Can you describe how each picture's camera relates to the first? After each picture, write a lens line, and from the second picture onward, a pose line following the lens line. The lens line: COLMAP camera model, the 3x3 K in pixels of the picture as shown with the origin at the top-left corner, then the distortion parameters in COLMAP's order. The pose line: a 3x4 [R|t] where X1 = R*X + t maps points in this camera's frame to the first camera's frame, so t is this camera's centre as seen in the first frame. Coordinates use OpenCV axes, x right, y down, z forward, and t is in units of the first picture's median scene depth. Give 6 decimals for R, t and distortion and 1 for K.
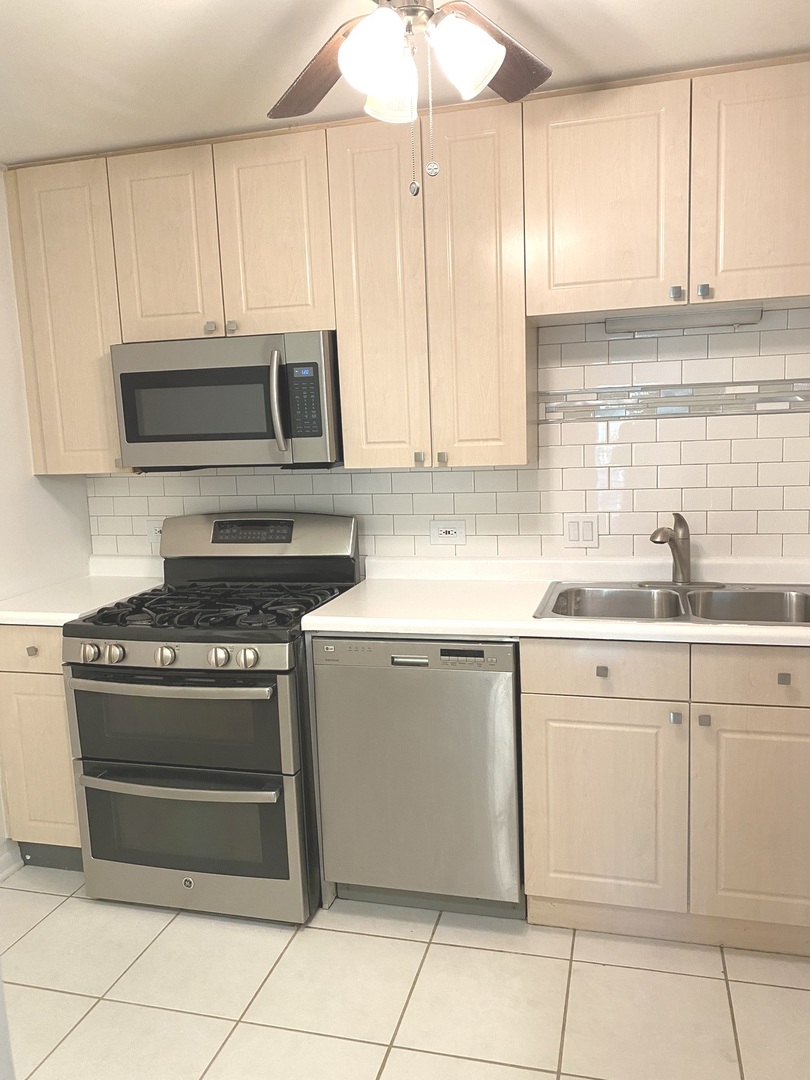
lens RADIAL K [[833.9, 0, 414.6], [0, 833.9, 534.5], [0, 0, 1]] dist [0.053018, -0.049076]
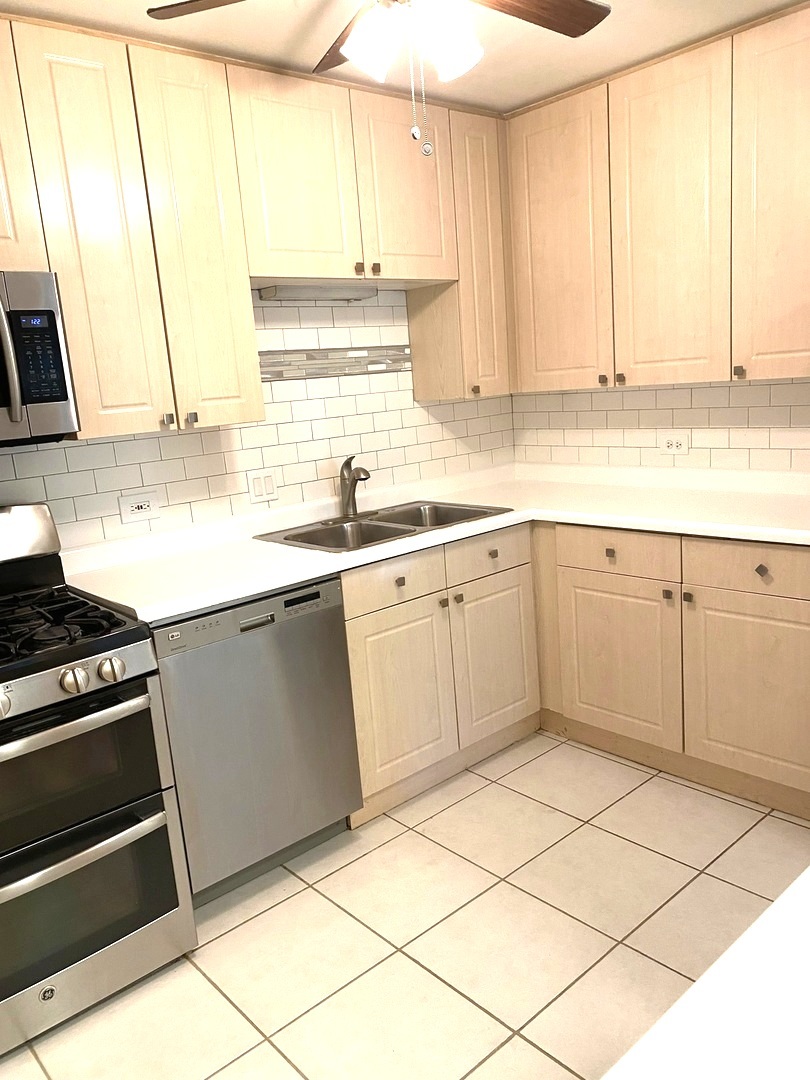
lens RADIAL K [[833.9, 0, 404.2], [0, 833.9, 547.6], [0, 0, 1]] dist [0.053018, -0.049076]
pose [[0.549766, -0.174180, 0.816957, -0.631480], [0.169786, 0.980903, 0.094878, 0.002524], [-0.817881, 0.086547, 0.568841, 0.265724]]
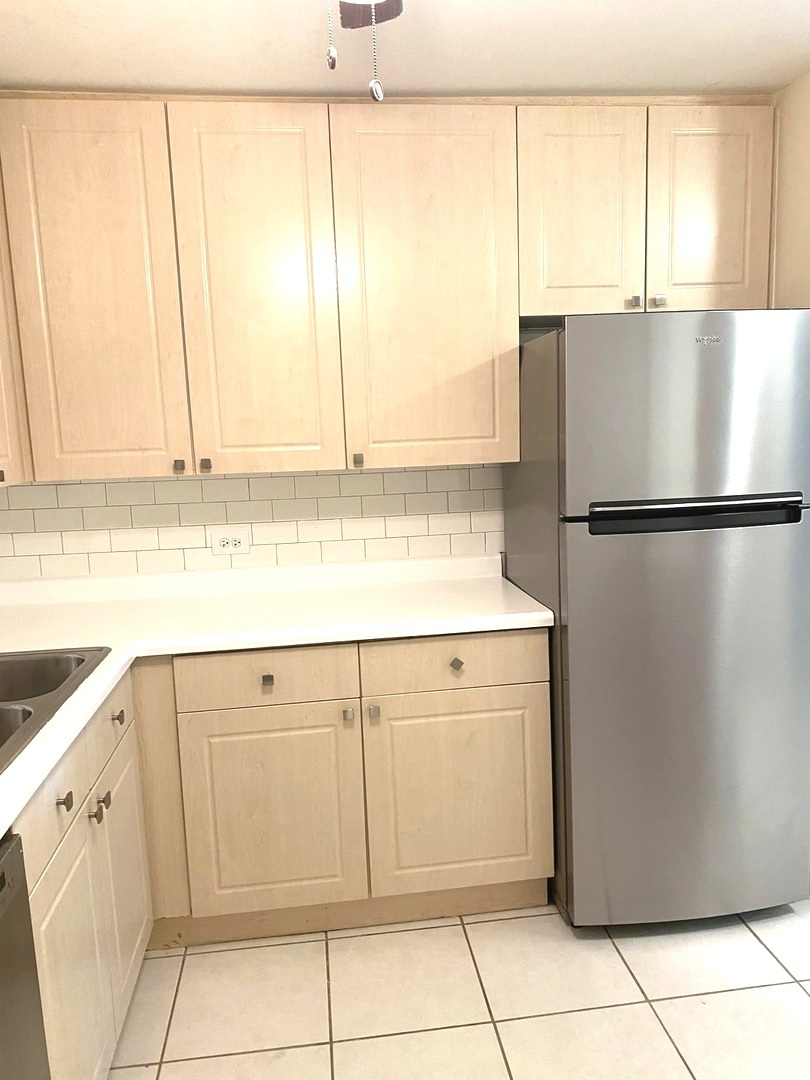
lens RADIAL K [[833.9, 0, 410.4], [0, 833.9, 548.5], [0, 0, 1]] dist [0.053018, -0.049076]
pose [[-0.388121, -0.083679, 0.917801, -0.431626], [0.174243, 0.971246, 0.162236, -0.086237], [-0.904987, 0.222888, -0.362381, 0.810172]]
